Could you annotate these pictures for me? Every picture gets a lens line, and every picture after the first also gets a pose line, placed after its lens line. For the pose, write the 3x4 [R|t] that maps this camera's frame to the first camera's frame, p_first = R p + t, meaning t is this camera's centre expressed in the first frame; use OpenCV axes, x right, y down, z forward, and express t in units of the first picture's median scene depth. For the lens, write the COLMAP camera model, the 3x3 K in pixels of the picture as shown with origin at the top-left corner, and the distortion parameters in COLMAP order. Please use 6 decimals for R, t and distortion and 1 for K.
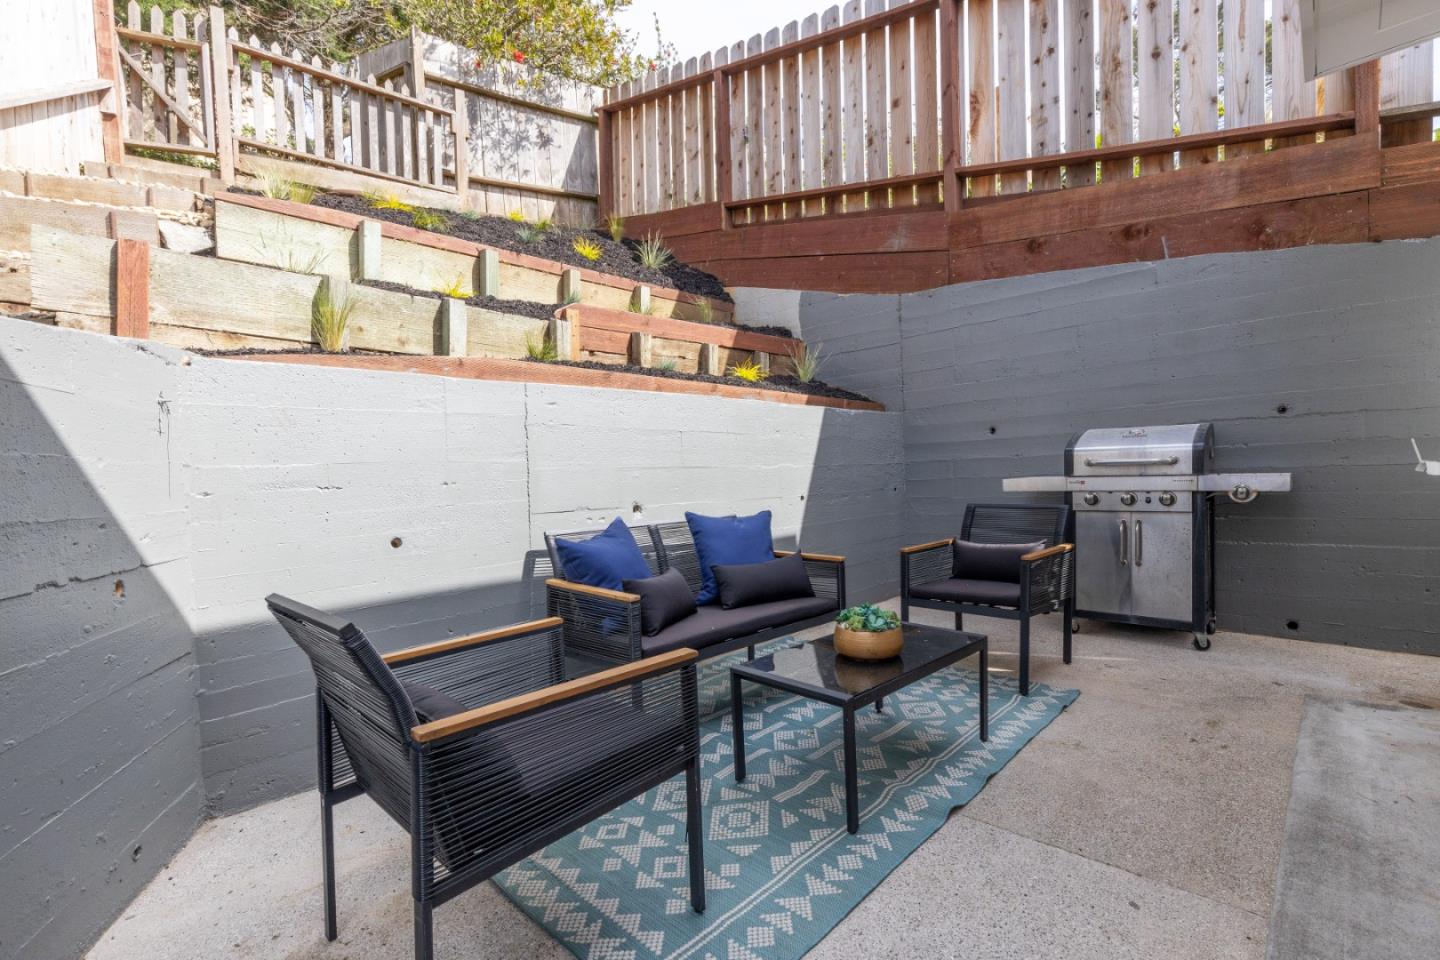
lens RADIAL K [[651.5, 0, 729.3], [0, 651.5, 460.3], [0, 0, 1]] dist [0.000285, 0.000510]
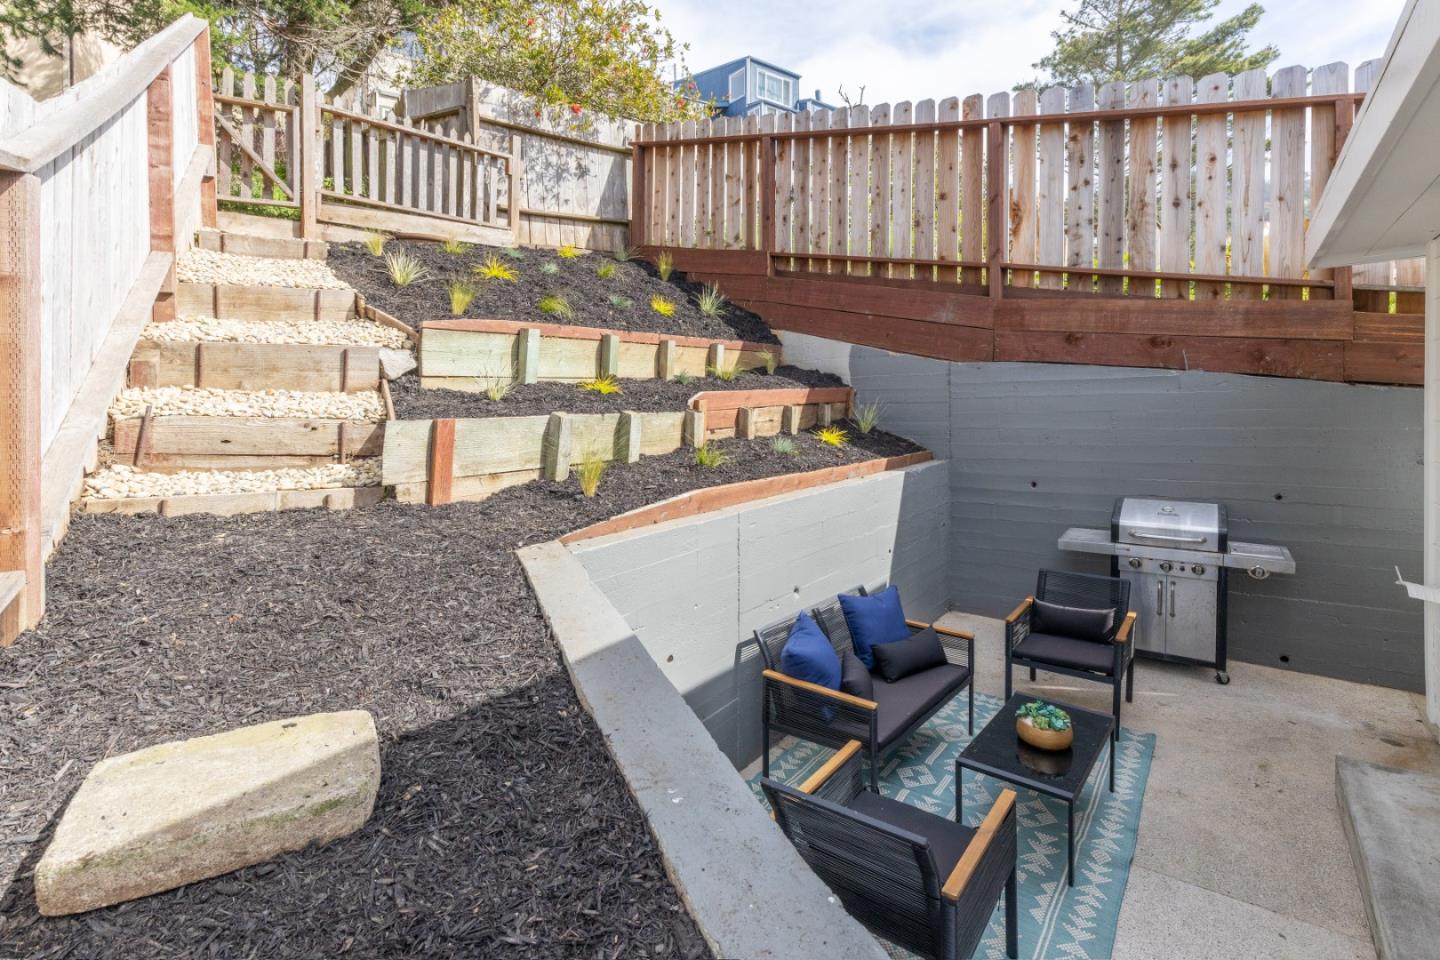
lens RADIAL K [[654.6, 0, 718.2], [0, 654.6, 403.1], [0, 0, 1]] dist [0.004056, -0.000137]
pose [[0.996013, -0.006820, 0.088947, -0.224326], [0.006534, 0.999973, 0.003507, -0.161420], [-0.088968, -0.002912, 0.996030, -0.122020]]
